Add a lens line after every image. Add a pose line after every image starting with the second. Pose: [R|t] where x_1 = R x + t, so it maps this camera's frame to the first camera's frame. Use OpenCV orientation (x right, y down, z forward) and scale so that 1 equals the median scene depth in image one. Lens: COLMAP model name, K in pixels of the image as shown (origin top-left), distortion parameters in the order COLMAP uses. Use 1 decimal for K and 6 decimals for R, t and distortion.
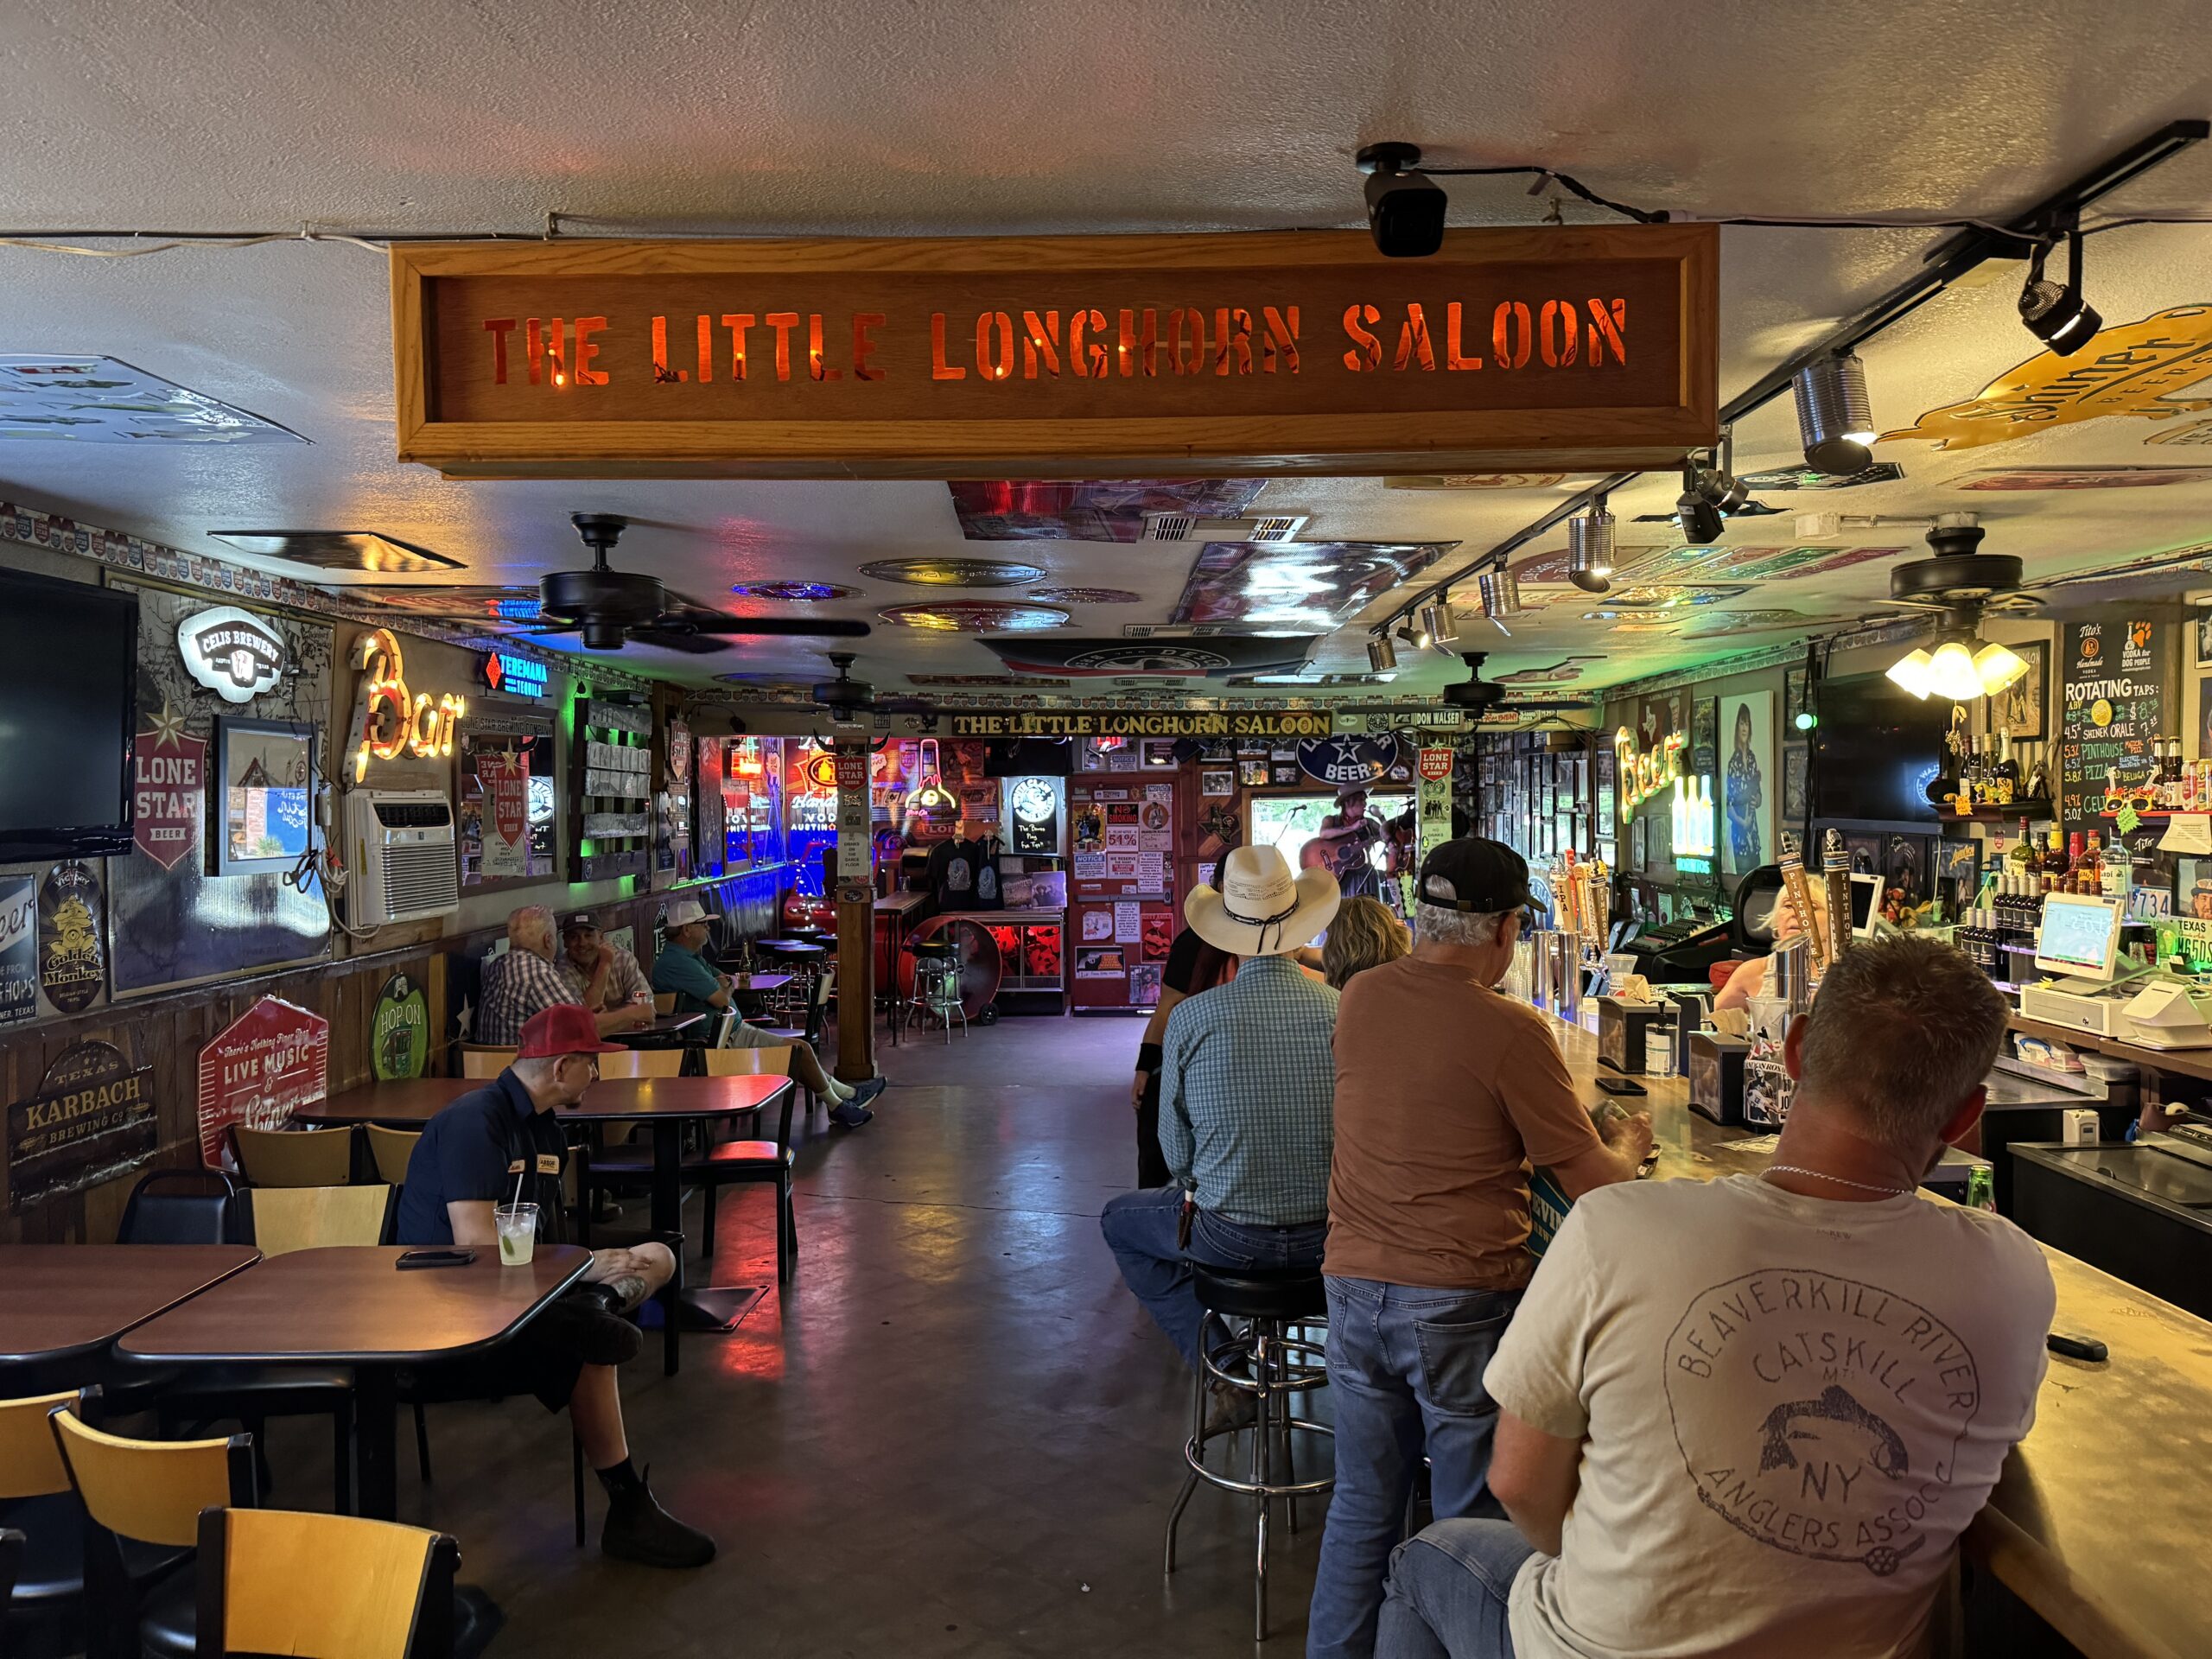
lens RADIAL K [[1535.9, 0, 1137.7], [0, 1535.9, 825.2], [0, 0, 1]] dist [0.125383, -0.177314]
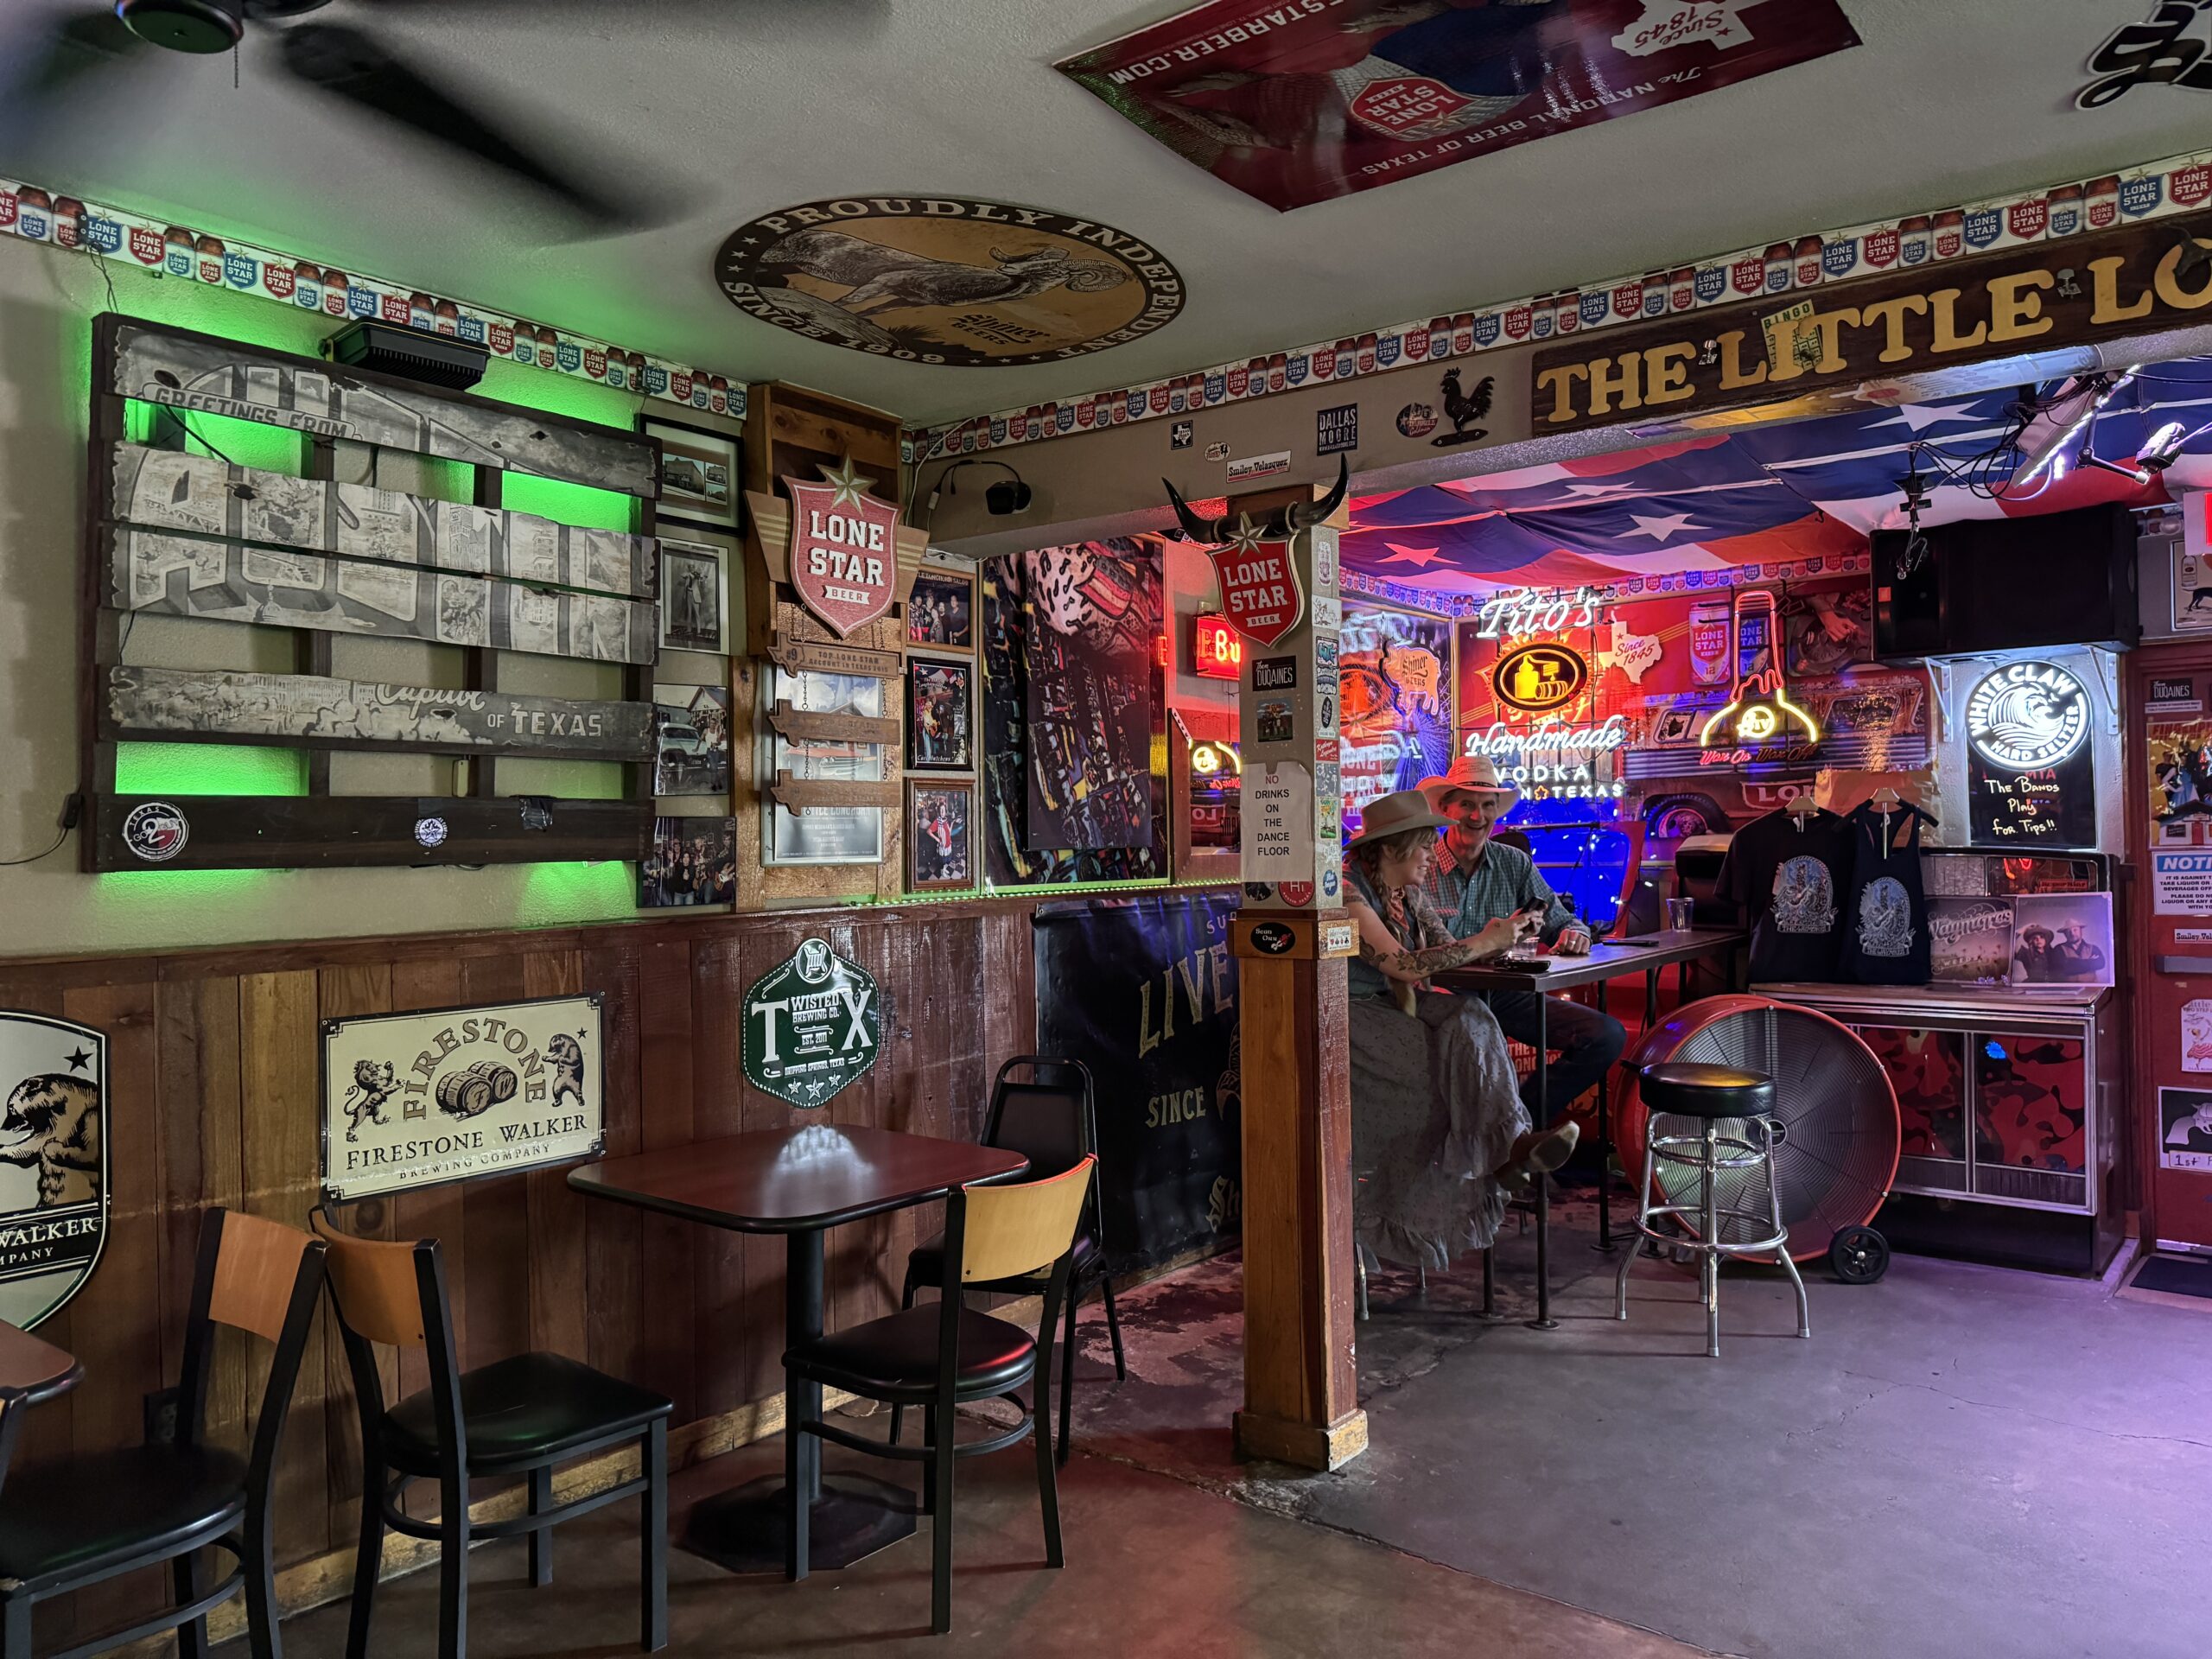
lens RADIAL K [[1535.9, 0, 1137.7], [0, 1535.9, 825.2], [0, 0, 1]] dist [0.125383, -0.177314]
pose [[0.773658, -0.011036, -0.633508, 0.019858], [-0.000453, 0.999838, -0.017971, 0.031148], [0.633604, 0.014191, 0.773528, 0.830313]]
